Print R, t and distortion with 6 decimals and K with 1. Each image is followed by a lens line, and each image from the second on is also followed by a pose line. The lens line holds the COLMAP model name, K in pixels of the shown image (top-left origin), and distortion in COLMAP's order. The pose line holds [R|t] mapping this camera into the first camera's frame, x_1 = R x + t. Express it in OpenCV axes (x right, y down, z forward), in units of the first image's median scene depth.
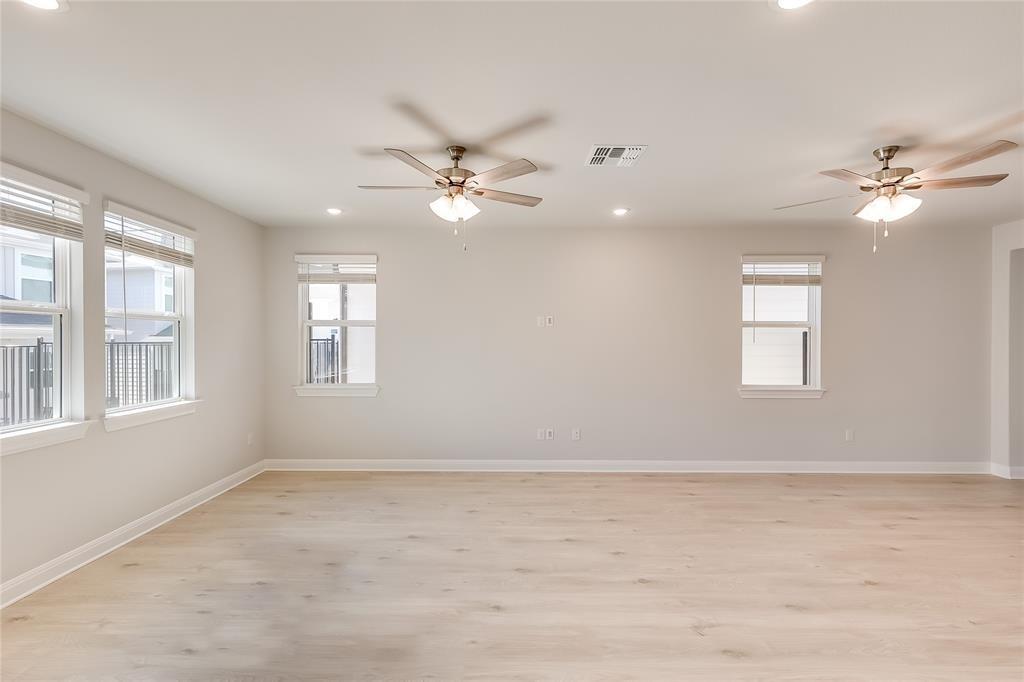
lens RADIAL K [[460.4, 0, 508.7], [0, 460.4, 344.0], [0, 0, 1]] dist [0.000964, 0.000542]
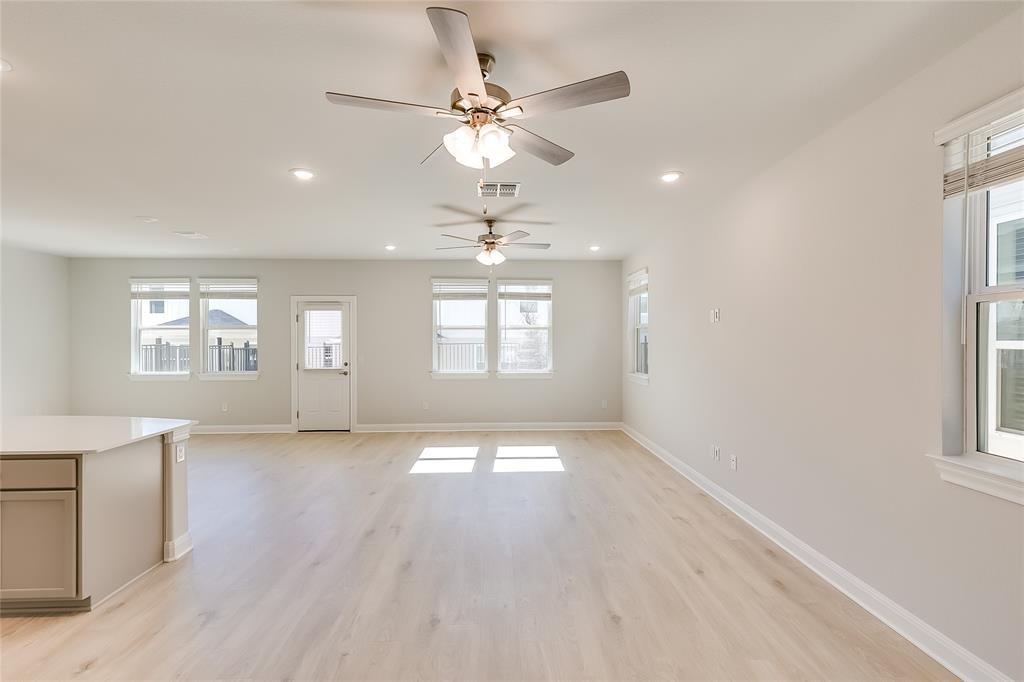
lens RADIAL K [[460.4, 0, 508.7], [0, 460.4, 344.0], [0, 0, 1]] dist [0.000964, 0.000542]
pose [[0.038852, 0.007788, -0.999215, 1.413747], [-0.005081, 0.999958, 0.007597, -0.004266], [0.999232, 0.004782, 0.038890, 0.948839]]
